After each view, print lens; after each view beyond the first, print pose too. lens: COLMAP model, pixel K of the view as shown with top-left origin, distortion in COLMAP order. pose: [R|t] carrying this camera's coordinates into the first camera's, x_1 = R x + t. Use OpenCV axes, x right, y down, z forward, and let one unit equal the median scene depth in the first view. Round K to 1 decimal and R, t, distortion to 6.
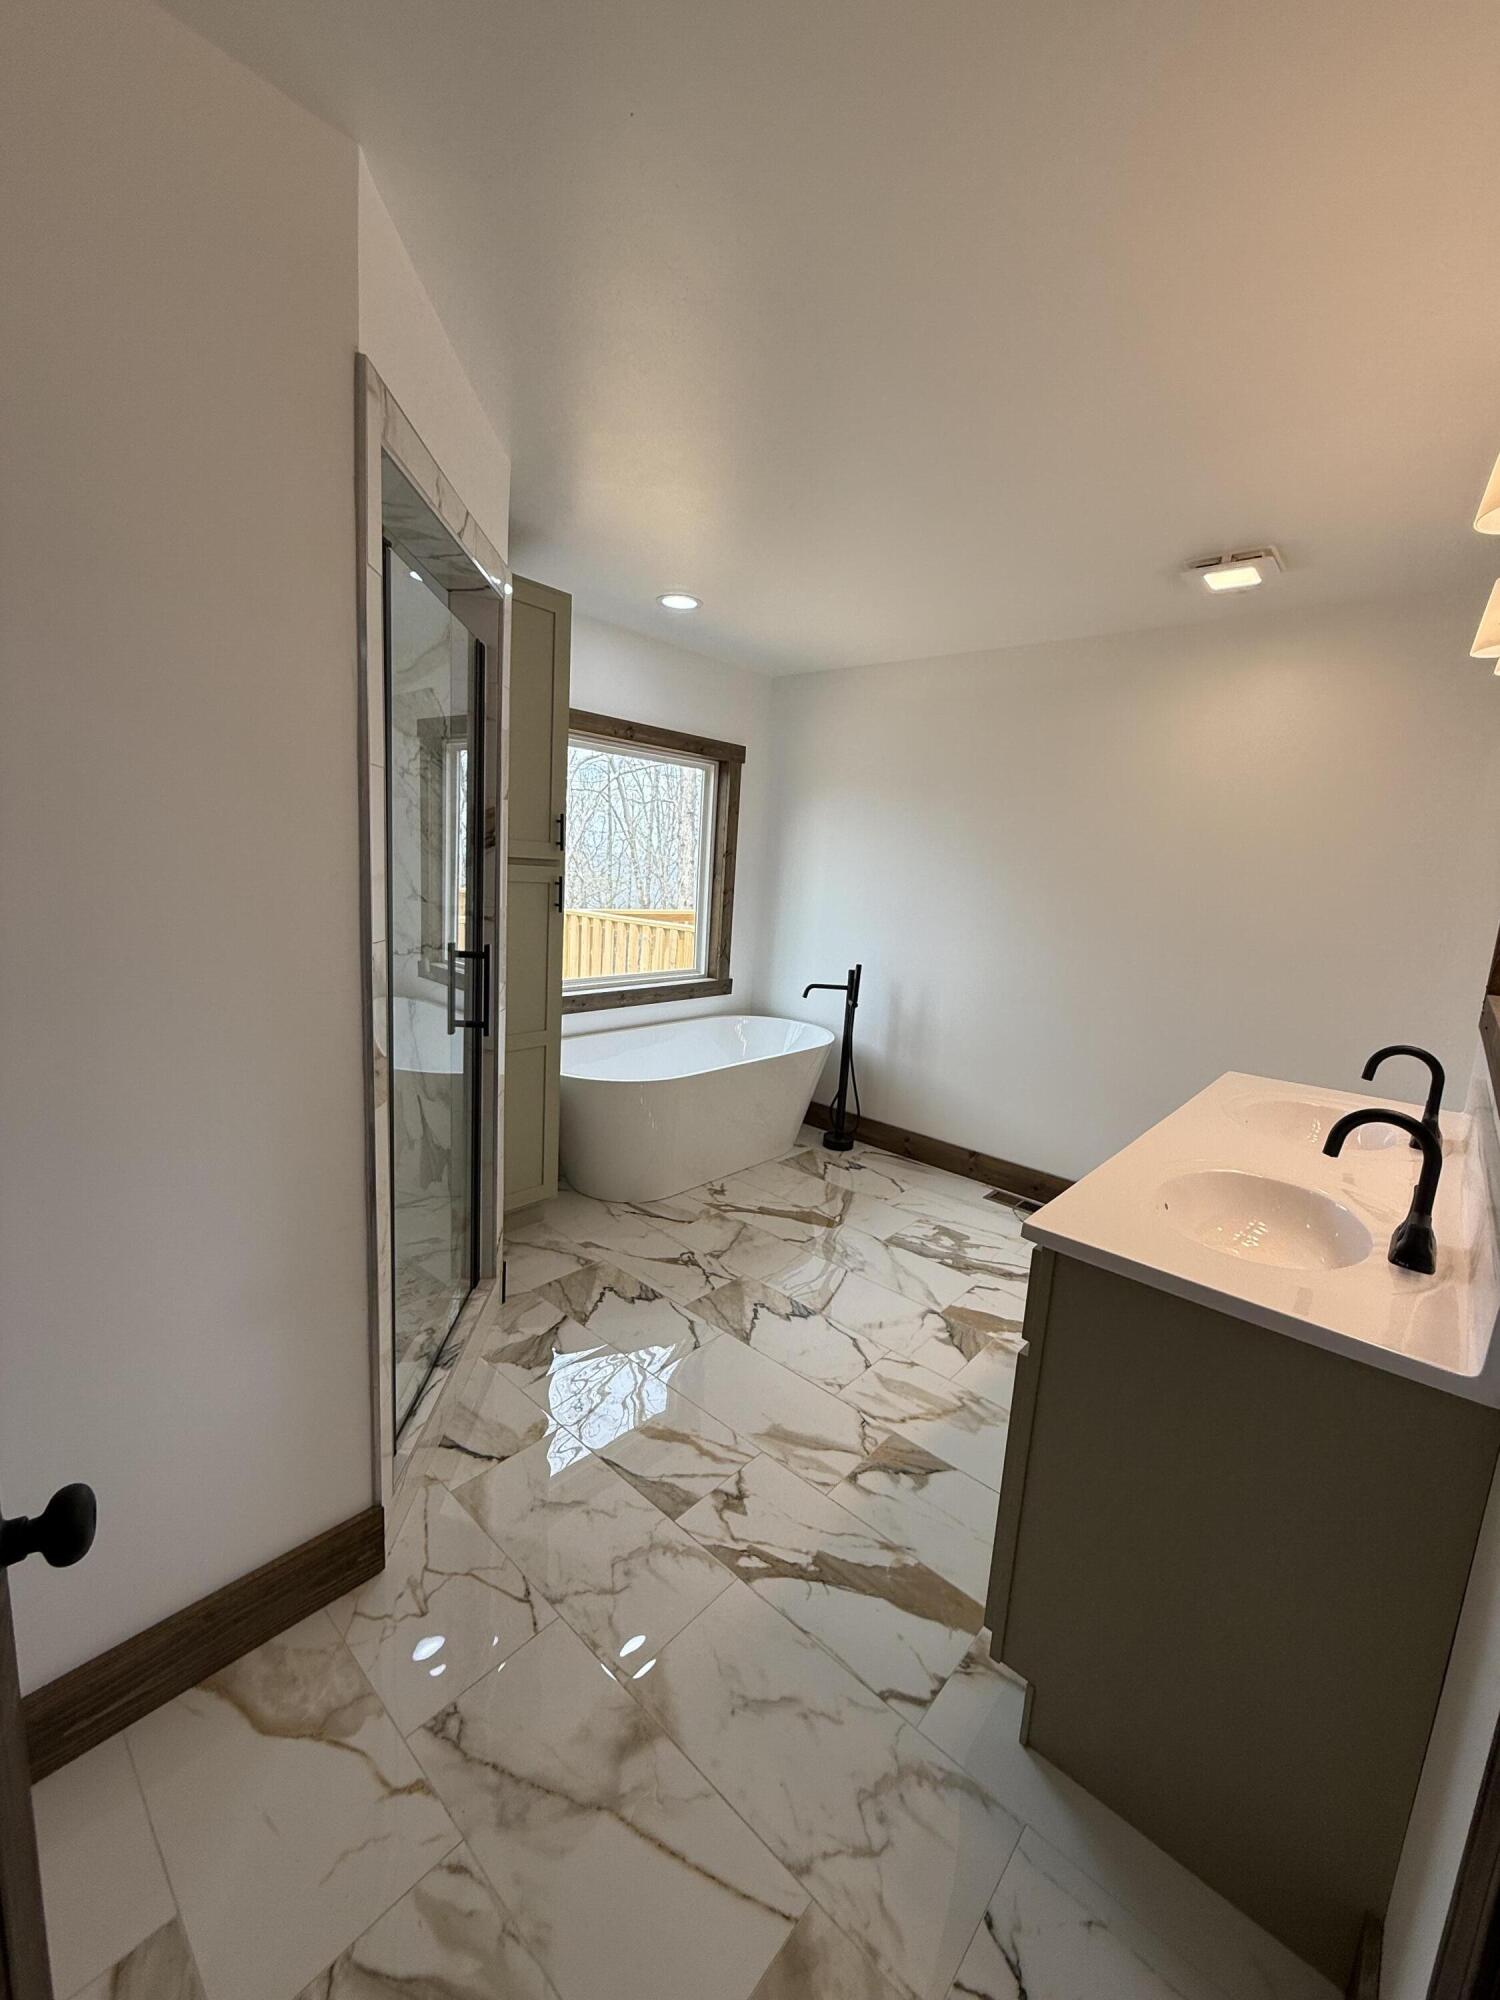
lens RADIAL K [[793.4, 0, 749.7], [0, 793.4, 994.2], [0, 0, 1]] dist [-0.001270, -0.000084]
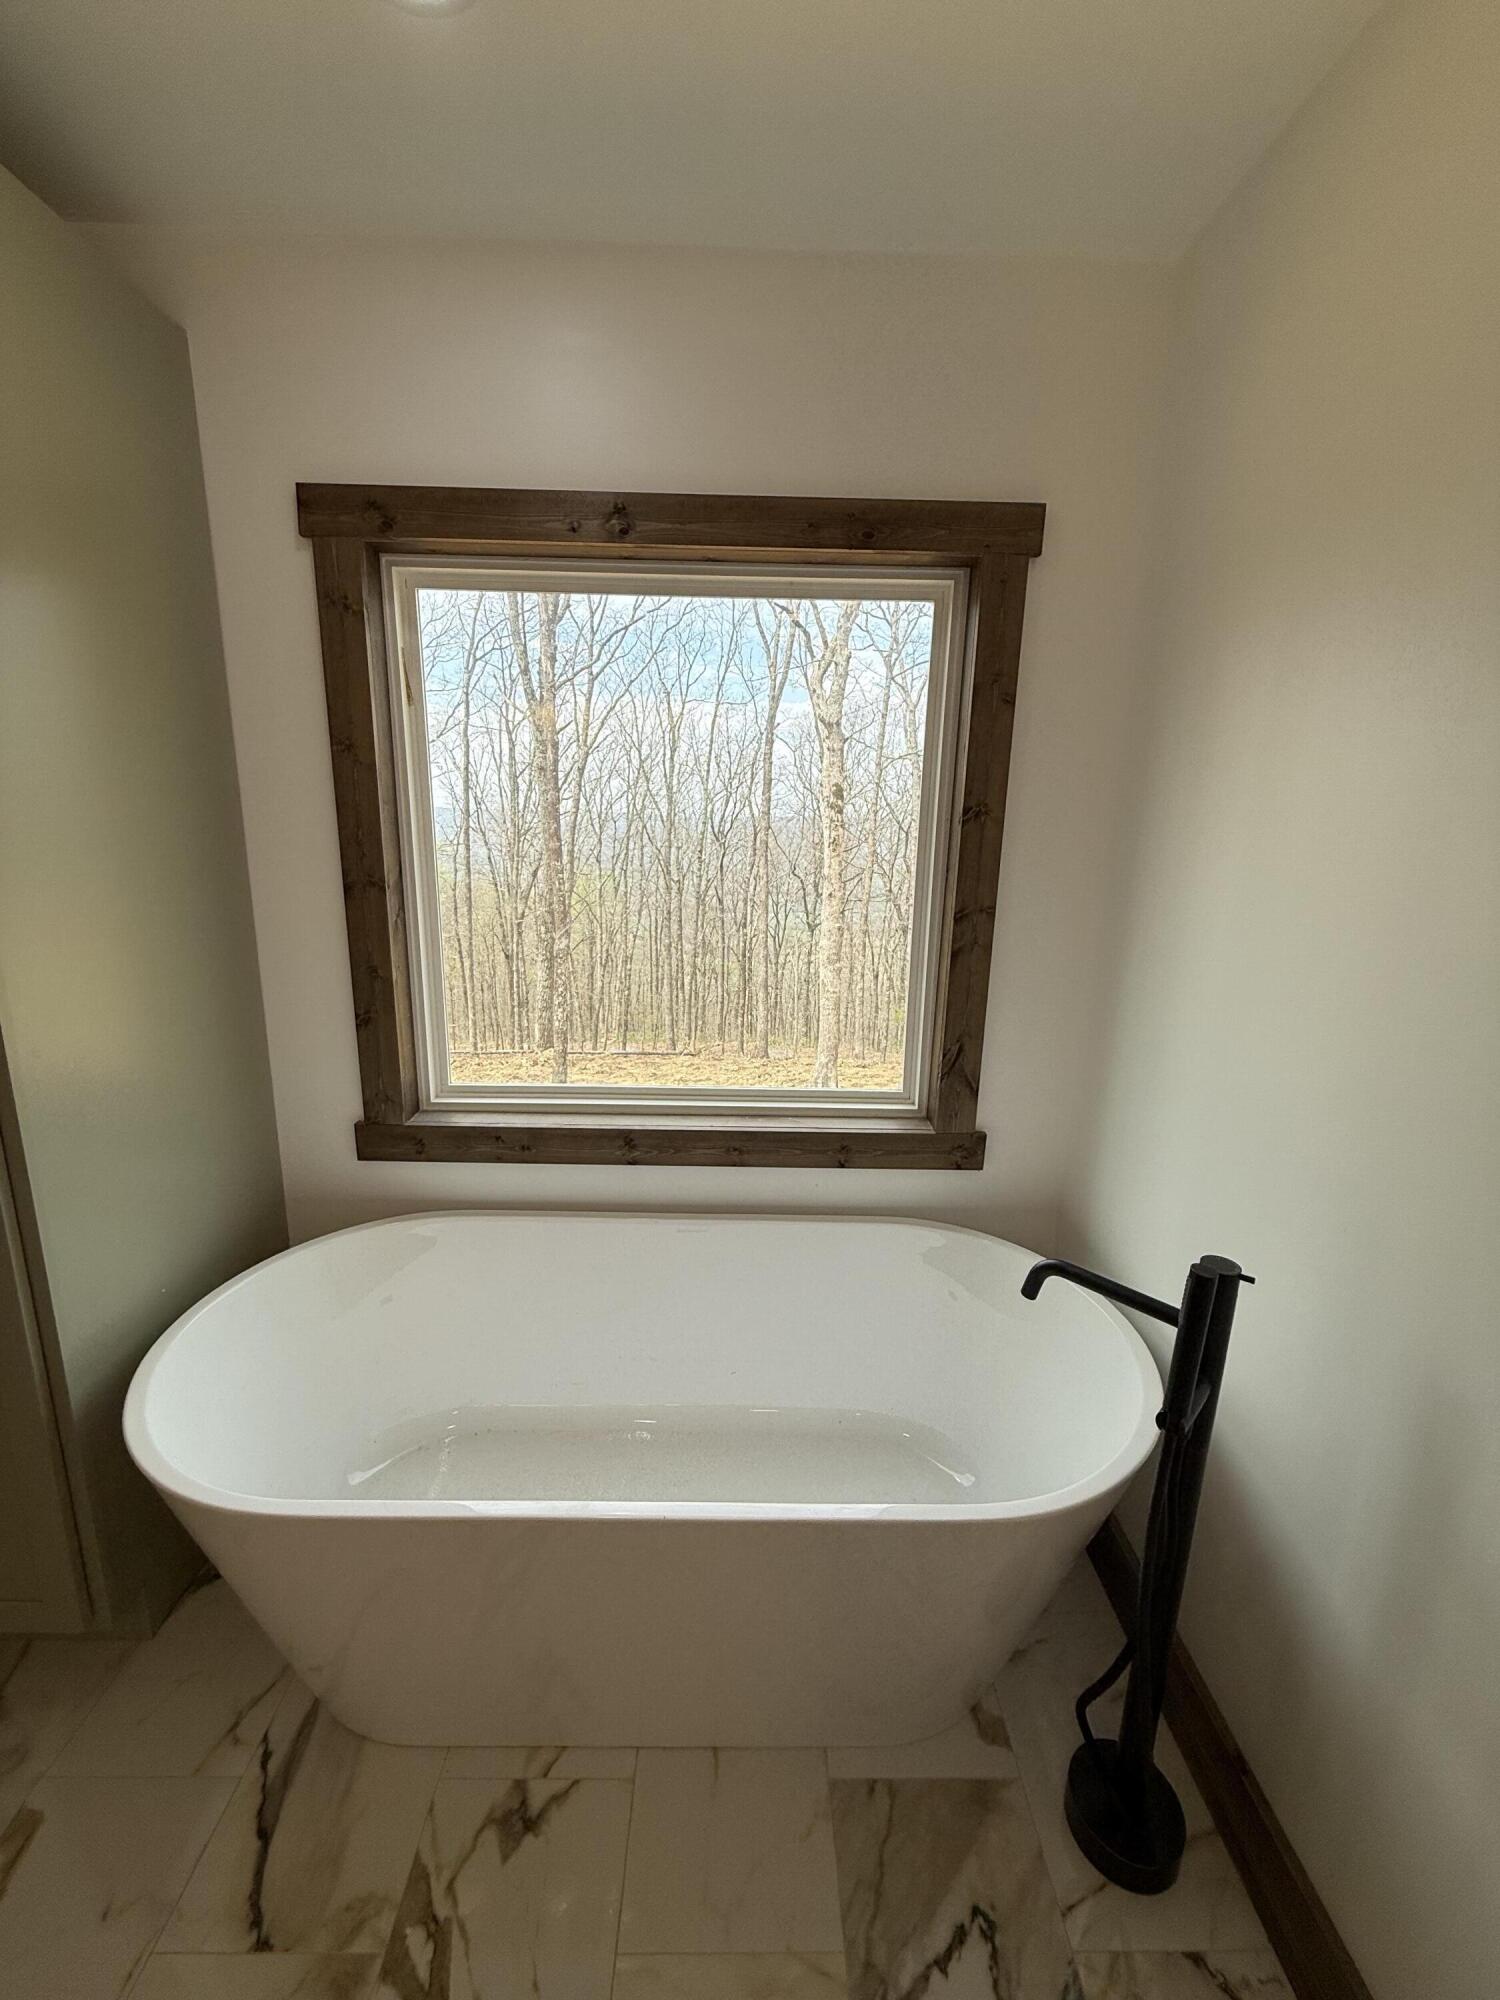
lens RADIAL K [[765.9, 0, 757.7], [0, 765.9, 1016.3], [0, 0, 1]] dist [-0.001523, -0.000170]
pose [[0.676197, 0.114287, -0.727802, 0.182099], [-0.098794, 0.993038, 0.064148, -0.095945], [0.730066, 0.028526, 0.682781, 0.683642]]
